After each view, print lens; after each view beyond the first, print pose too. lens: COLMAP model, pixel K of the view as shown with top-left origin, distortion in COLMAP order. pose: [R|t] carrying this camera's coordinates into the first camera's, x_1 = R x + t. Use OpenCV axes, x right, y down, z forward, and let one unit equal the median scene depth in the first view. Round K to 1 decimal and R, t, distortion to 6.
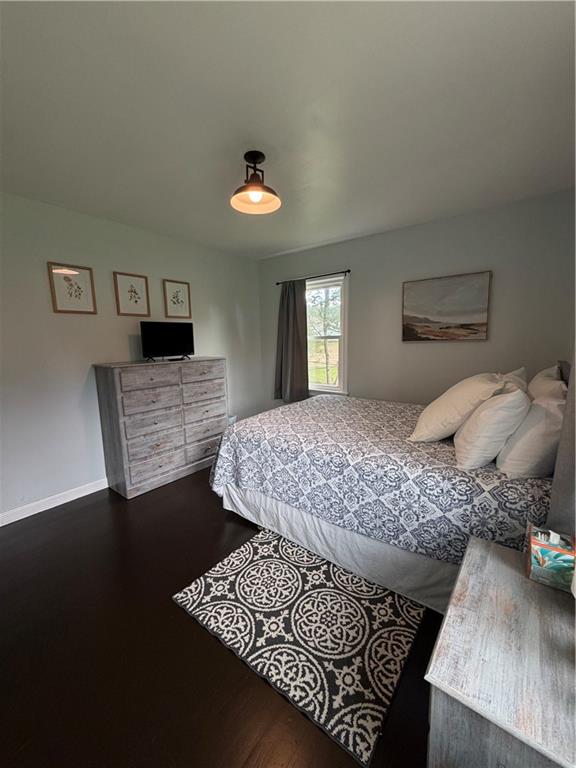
lens RADIAL K [[314.3, 0, 291.4], [0, 314.3, 383.7], [0, 0, 1]] dist [0.001081, -0.000418]
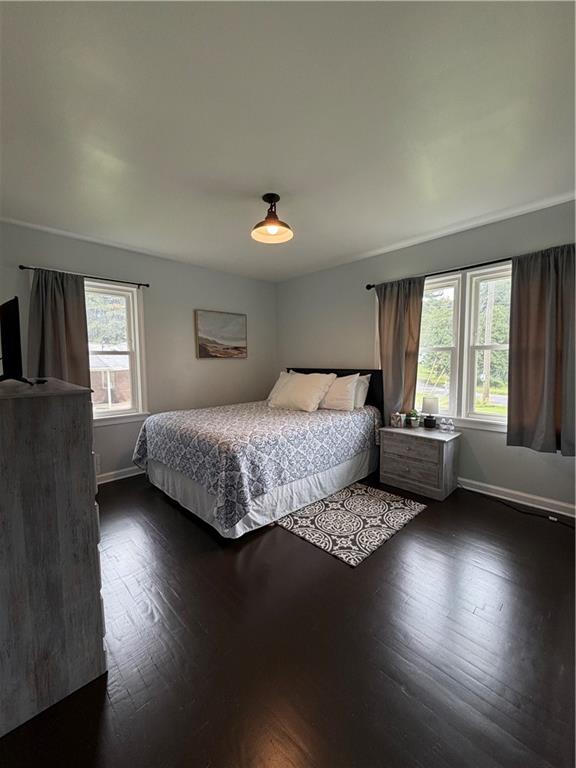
lens RADIAL K [[314.3, 0, 291.5], [0, 314.3, 383.4], [0, 0, 1]] dist [0.001081, -0.000418]
pose [[0.121191, -0.053583, 0.991182, -1.183474], [0.149262, 0.988172, 0.035170, -0.043642], [-0.981343, 0.143684, 0.127755, 0.770980]]
